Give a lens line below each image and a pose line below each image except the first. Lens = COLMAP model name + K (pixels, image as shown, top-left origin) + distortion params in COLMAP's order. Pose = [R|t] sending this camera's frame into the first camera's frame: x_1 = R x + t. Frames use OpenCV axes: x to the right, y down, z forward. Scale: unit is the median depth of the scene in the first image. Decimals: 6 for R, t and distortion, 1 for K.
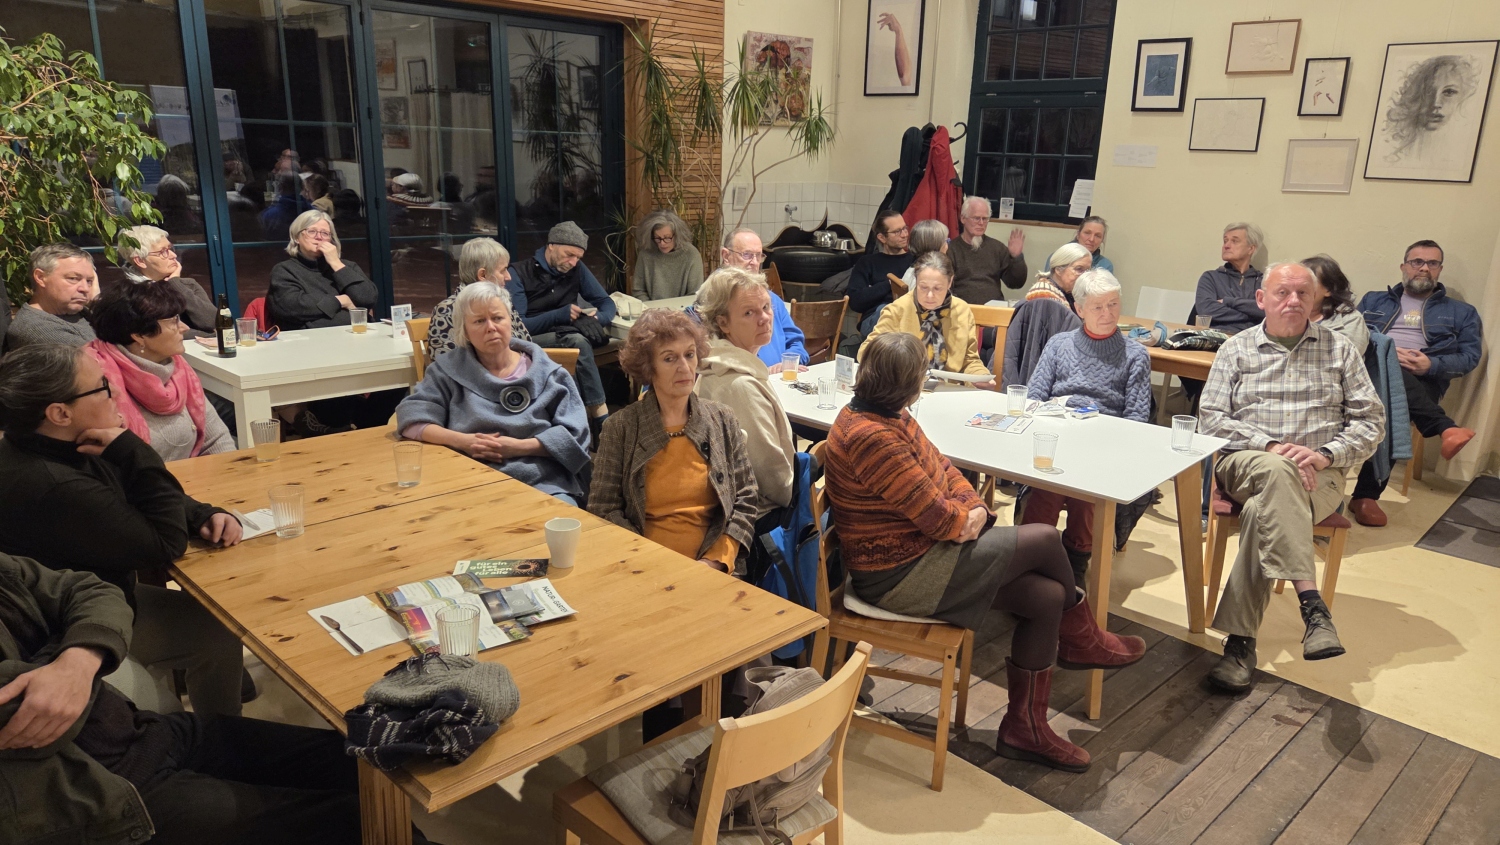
lens RADIAL K [[1000.1, 0, 774.9], [0, 1000.1, 419.8], [0, 0, 1]] dist [0.050720, -0.057843]
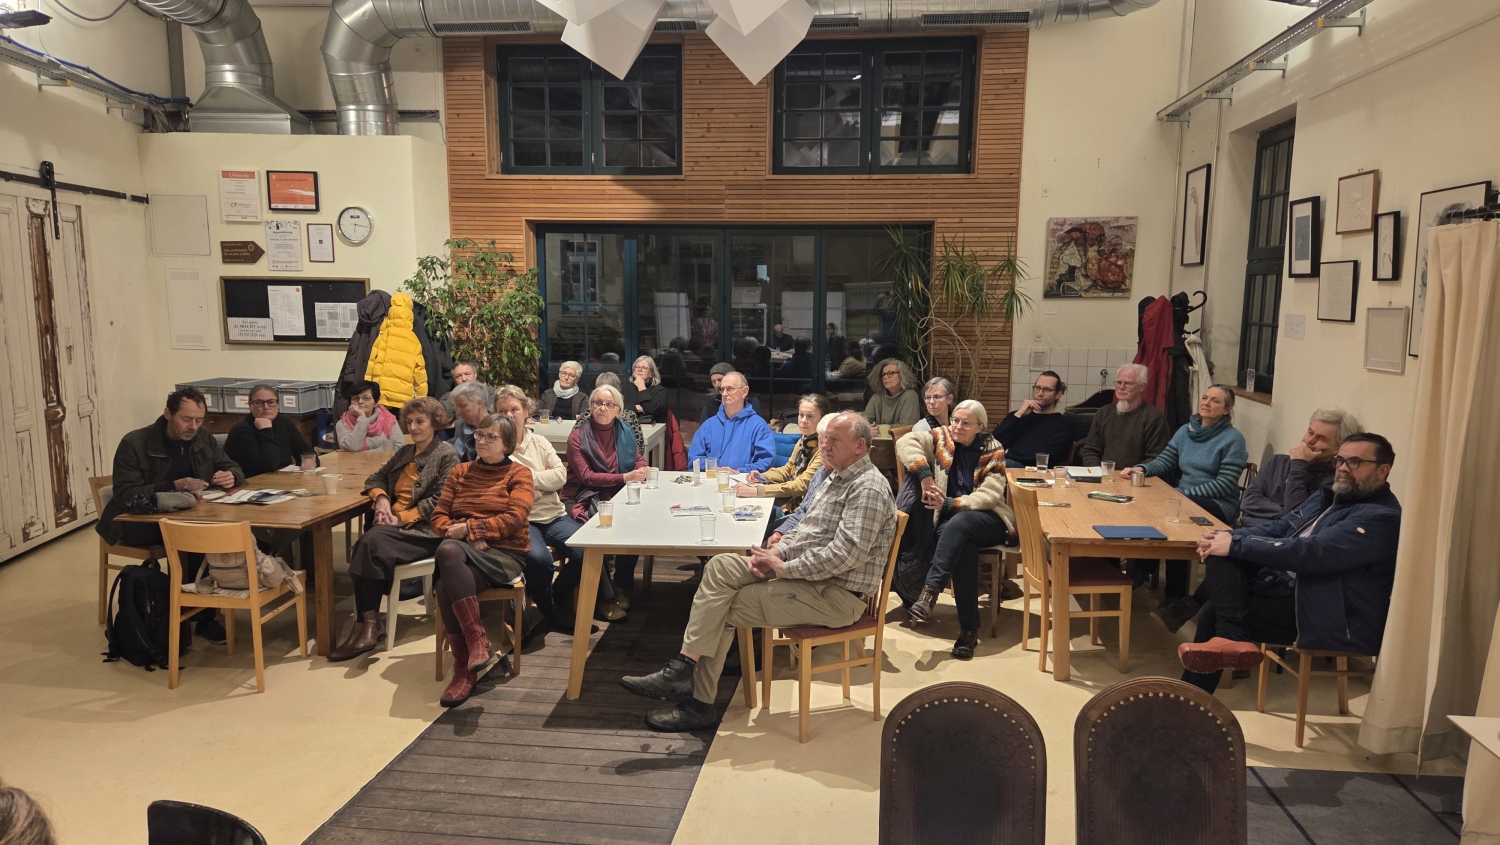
lens RADIAL K [[992.0, 0, 751.3], [0, 992.0, 425.6], [0, 0, 1]] dist [0.079419, -0.055887]
pose [[0.618064, 0.082893, -0.781745, 0.647456], [-0.201706, 0.977856, -0.055784, -0.026906], [0.759810, 0.192161, 0.621098, 0.089209]]
